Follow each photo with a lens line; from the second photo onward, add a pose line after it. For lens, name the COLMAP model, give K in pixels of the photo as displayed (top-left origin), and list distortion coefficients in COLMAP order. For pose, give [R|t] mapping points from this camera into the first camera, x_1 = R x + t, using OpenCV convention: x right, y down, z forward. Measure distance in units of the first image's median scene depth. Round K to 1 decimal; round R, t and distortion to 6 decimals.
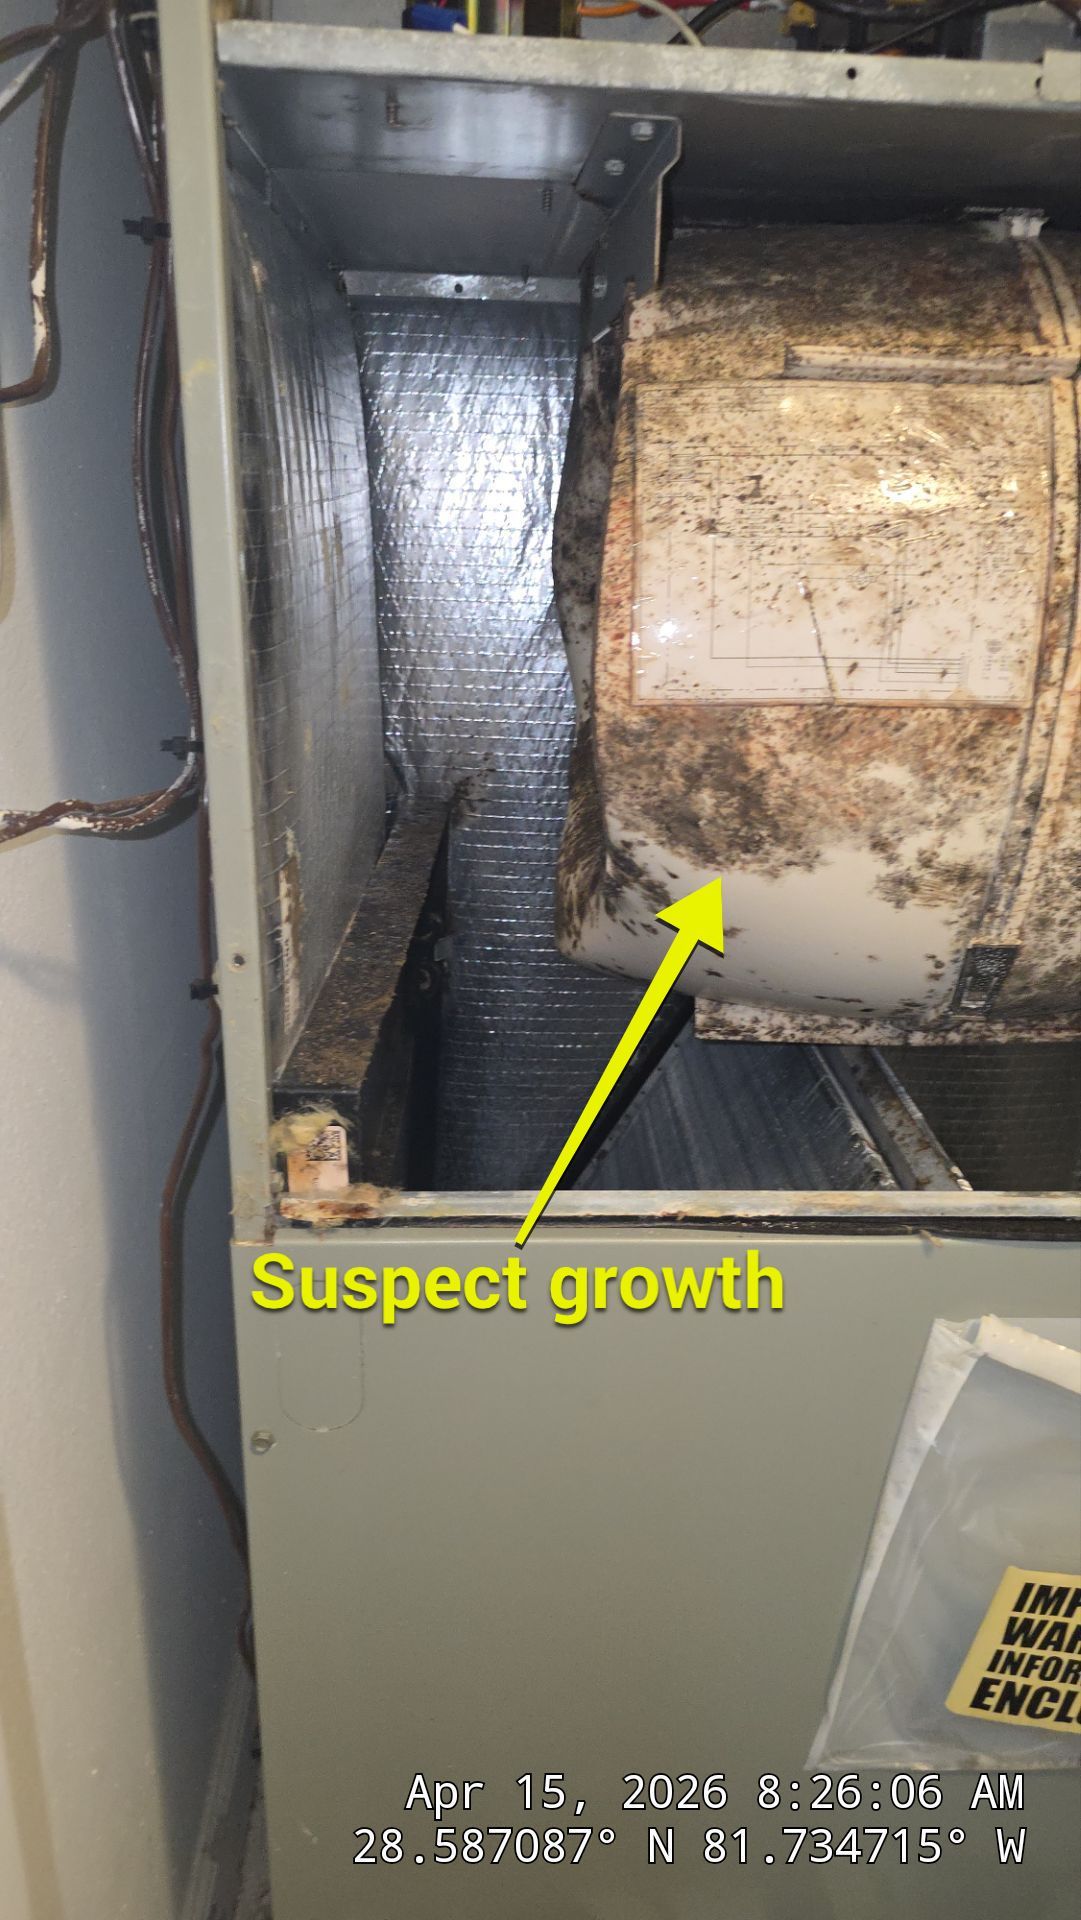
lens RADIAL K [[1310.0, 0, 538.2], [0, 1310.0, 954.5], [0, 0, 1]] dist [0.039346, -0.049397]
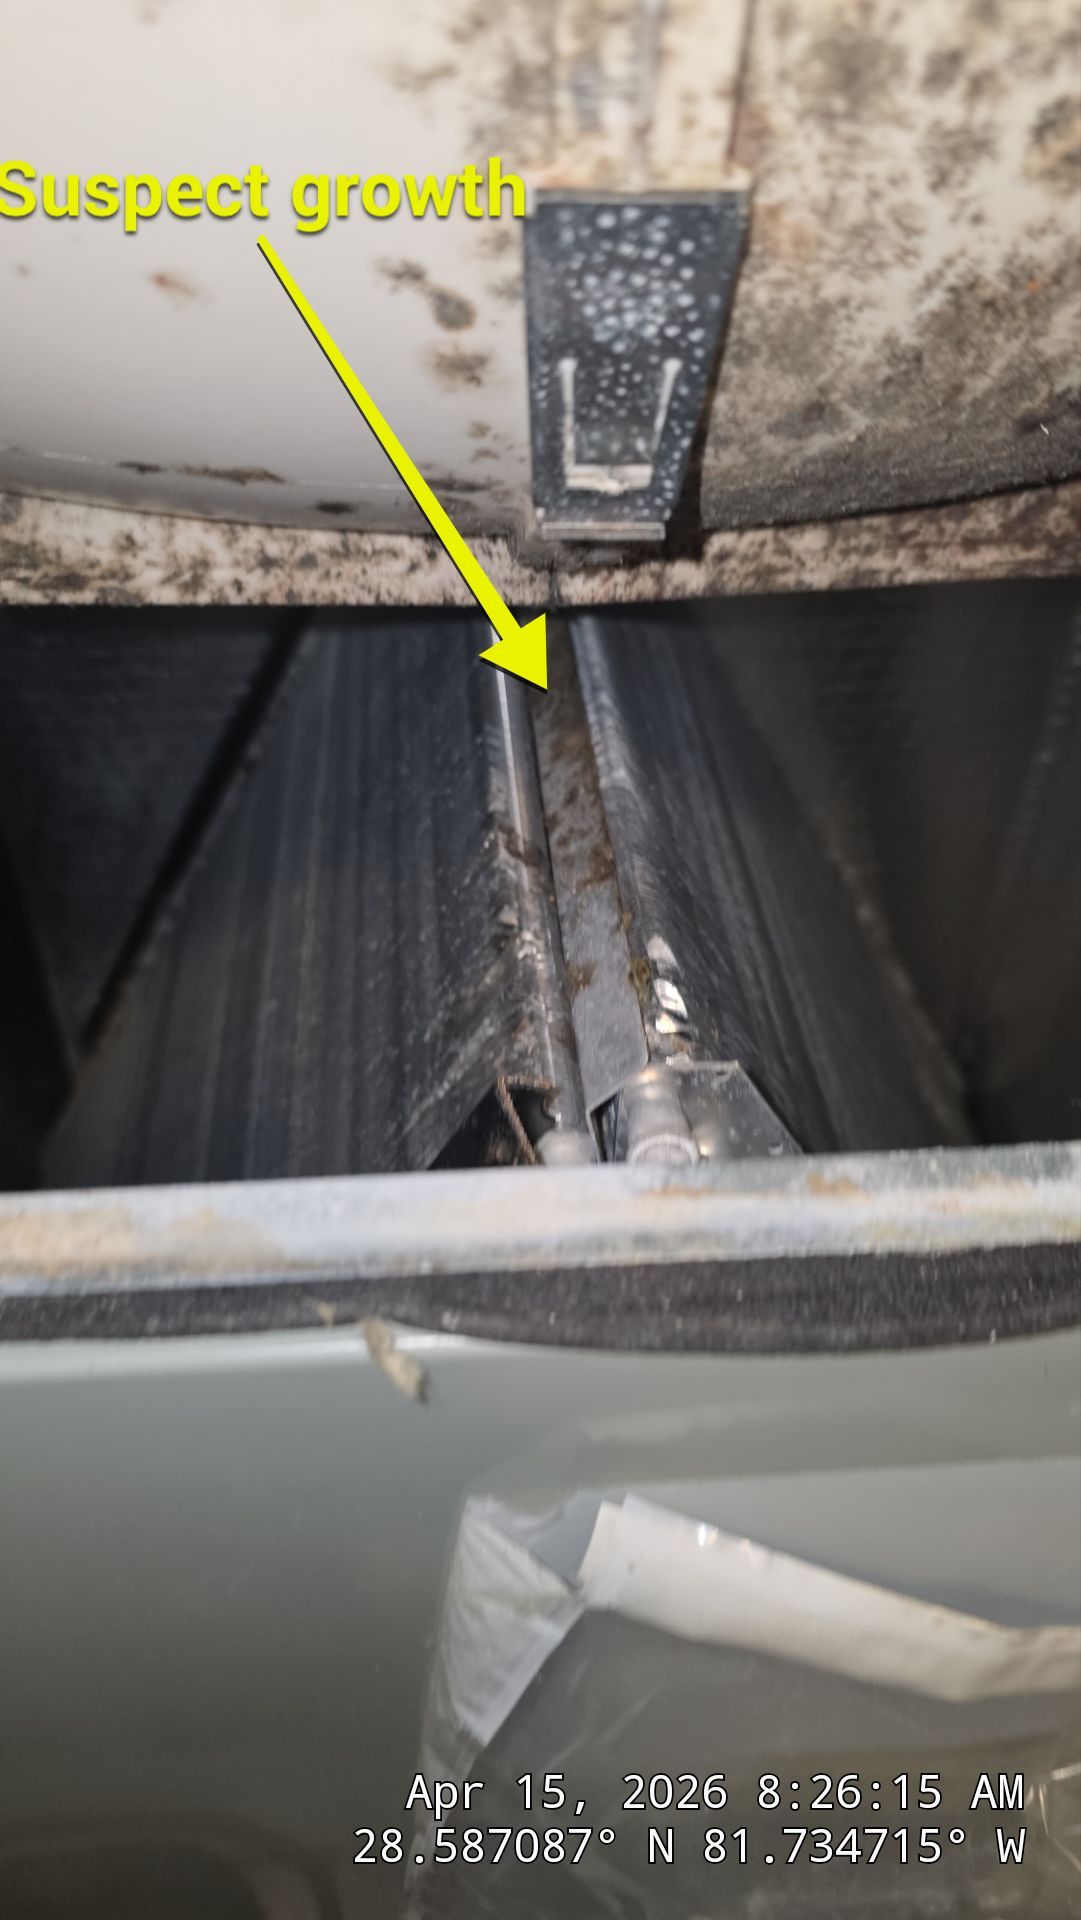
lens RADIAL K [[1347.6, 0, 569.6], [0, 1347.6, 961.5], [0, 0, 1]] dist [0.003154, -0.010235]
pose [[0.999031, -0.036940, 0.023946, 0.325425], [0.025635, 0.930371, 0.365721, 0.030163], [-0.035789, -0.364753, 0.930416, 0.738707]]
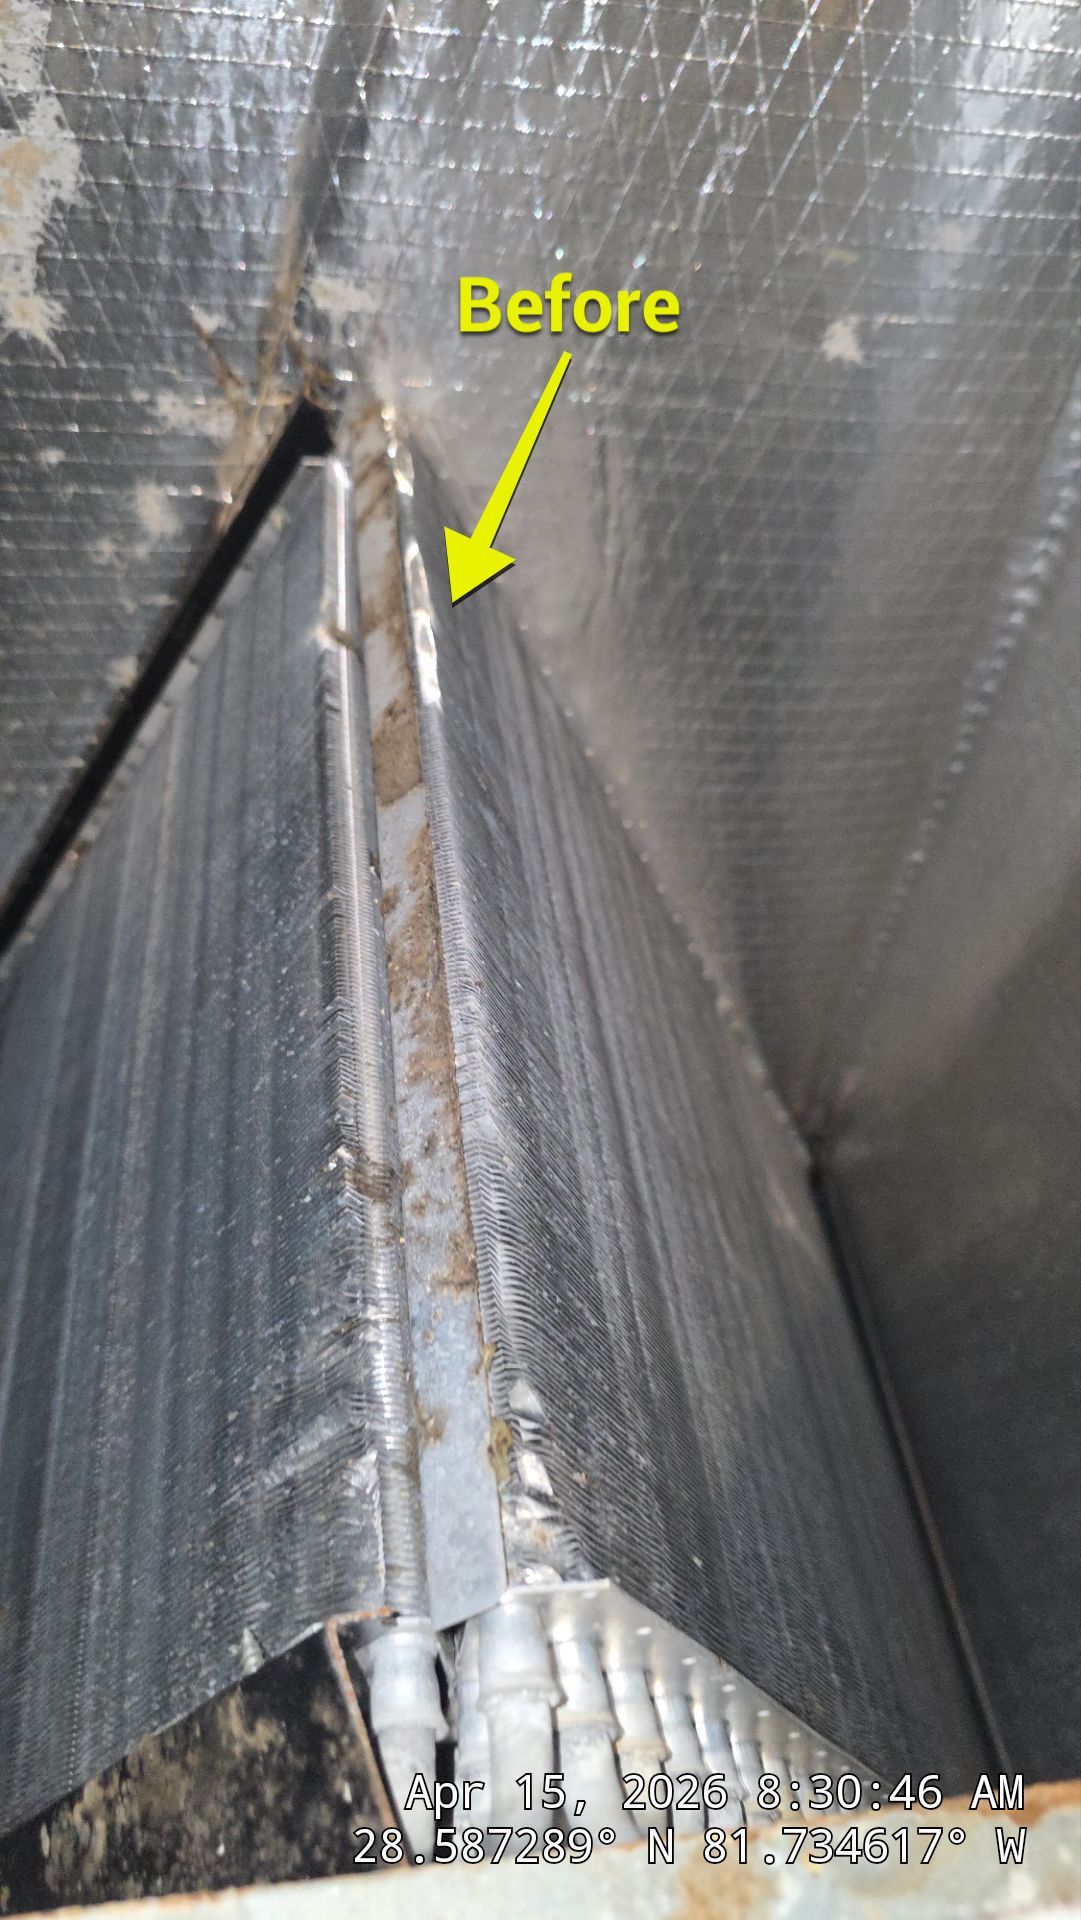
lens RADIAL K [[1310.0, 0, 539.9], [0, 1310.0, 971.7], [0, 0, 1]] dist [0.039346, -0.049397]
pose [[0.993592, 0.002923, 0.112987, 0.327495], [-0.051358, 0.902180, 0.428292, -0.082592], [-0.100683, -0.431350, 0.896549, 0.866185]]
